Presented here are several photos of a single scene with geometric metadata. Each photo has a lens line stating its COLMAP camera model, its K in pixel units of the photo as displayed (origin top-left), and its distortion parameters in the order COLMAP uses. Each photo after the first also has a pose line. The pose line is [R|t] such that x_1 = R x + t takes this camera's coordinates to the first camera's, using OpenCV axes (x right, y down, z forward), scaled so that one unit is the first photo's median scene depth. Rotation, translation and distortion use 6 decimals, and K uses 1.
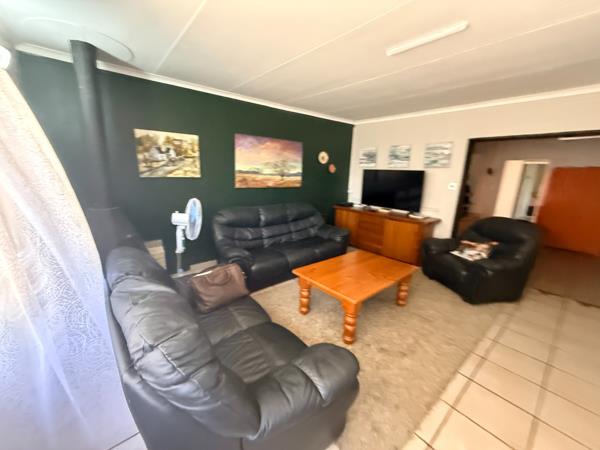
lens RADIAL K [[243.1, 0, 300.0], [0, 243.1, 225.0], [0, 0, 1]] dist [0.015276, 0.000075]
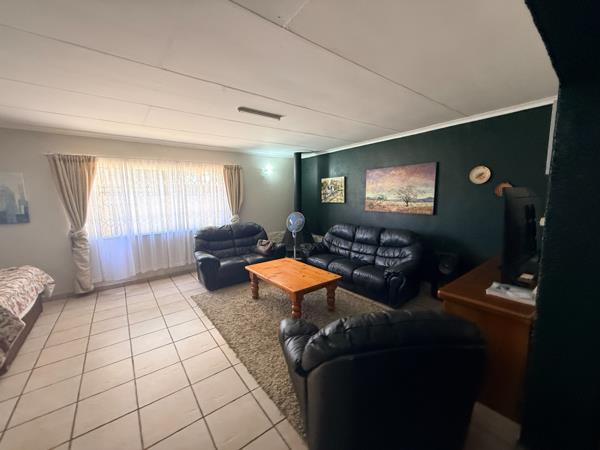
lens RADIAL K [[243.1, 0, 300.0], [0, 243.1, 225.0], [0, 0, 1]] dist [0.015276, 0.000075]
pose [[-0.042221, 0.085408, -0.995451, 0.942172], [-0.213643, 0.972523, 0.092502, -0.114652], [0.975999, 0.216577, -0.022814, 0.650174]]
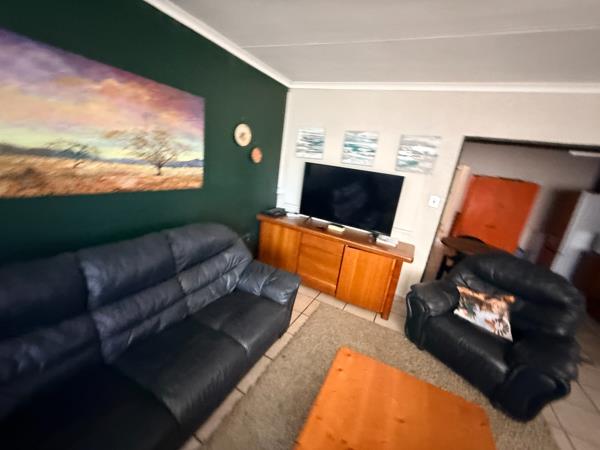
lens RADIAL K [[243.1, 0, 300.0], [0, 243.1, 225.0], [0, 0, 1]] dist [0.015276, 0.000075]
pose [[0.916677, -0.019480, 0.399154, -0.015759], [-0.015791, 0.996265, 0.084887, -0.138137], [-0.399317, -0.084117, 0.912946, 0.479542]]
